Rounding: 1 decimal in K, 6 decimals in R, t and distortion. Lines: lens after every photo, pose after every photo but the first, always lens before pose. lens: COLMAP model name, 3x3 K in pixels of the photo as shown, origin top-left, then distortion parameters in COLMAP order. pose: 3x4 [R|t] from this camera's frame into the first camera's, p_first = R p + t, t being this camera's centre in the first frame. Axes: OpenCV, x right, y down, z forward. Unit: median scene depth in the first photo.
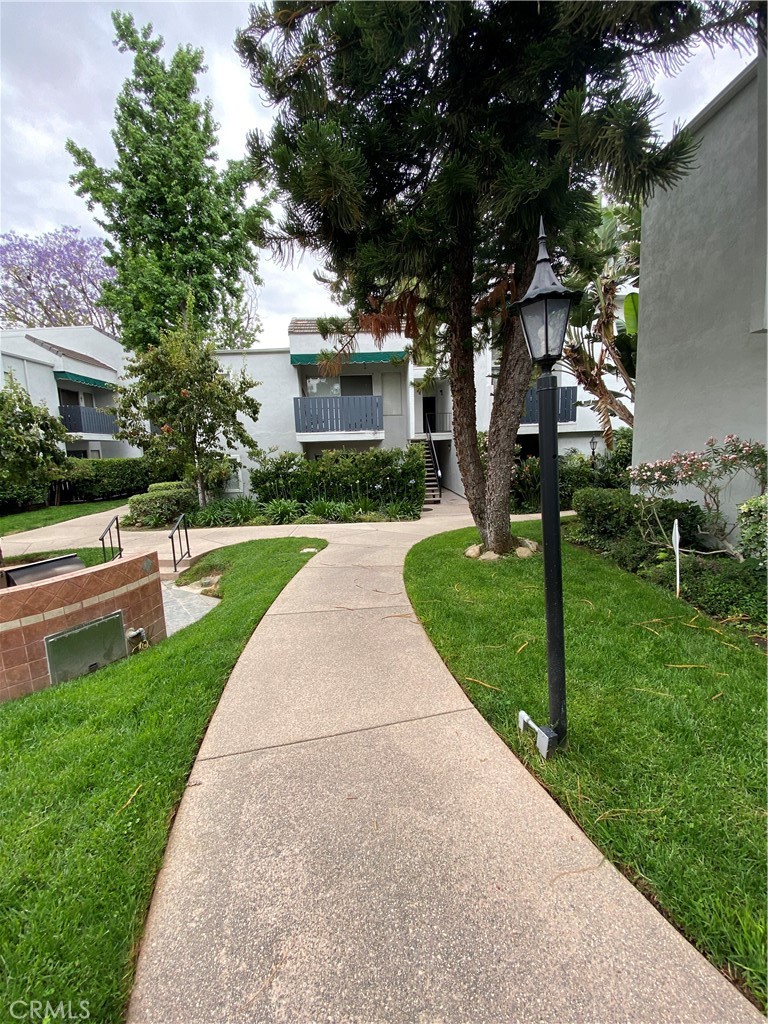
lens RADIAL K [[415.8, 0, 384.0], [0, 415.8, 512.0], [0, 0, 1]] dist [0.017443, -0.015920]
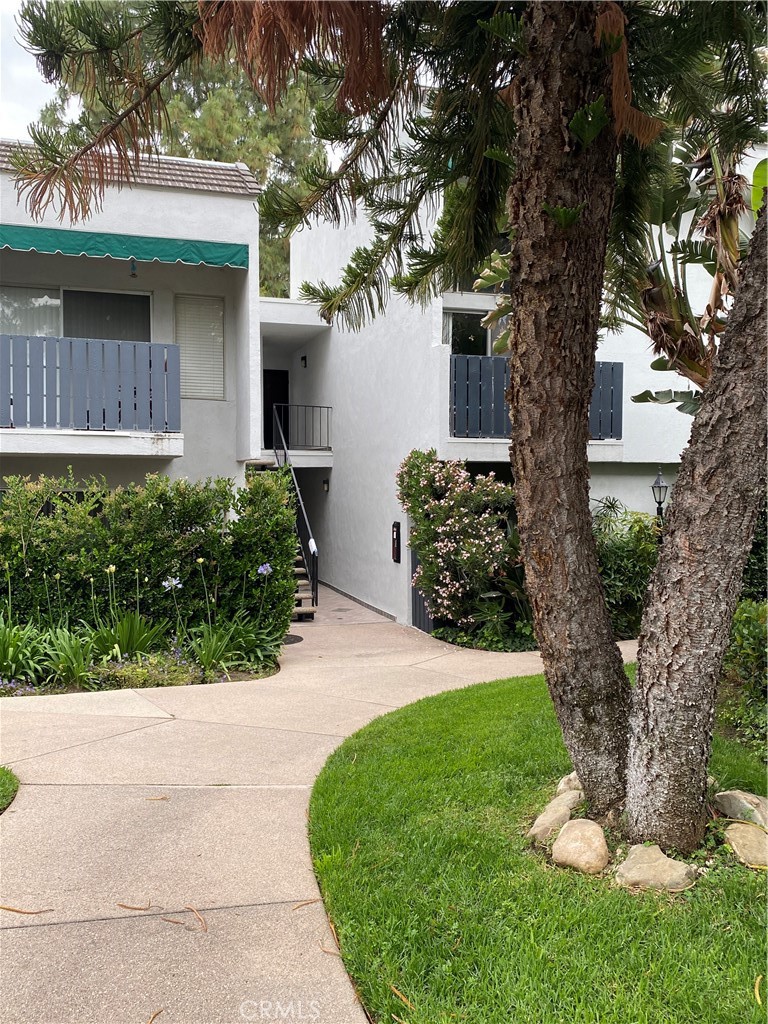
lens RADIAL K [[859.8, 0, 384.0], [0, 859.8, 512.0], [0, 0, 1]] dist [0.074564, -0.001950]
pose [[0.961732, 0.033461, 0.271940, -0.036775], [0.000752, 0.992189, -0.124745, -0.024705], [-0.273990, 0.120176, 0.954195, 0.200180]]
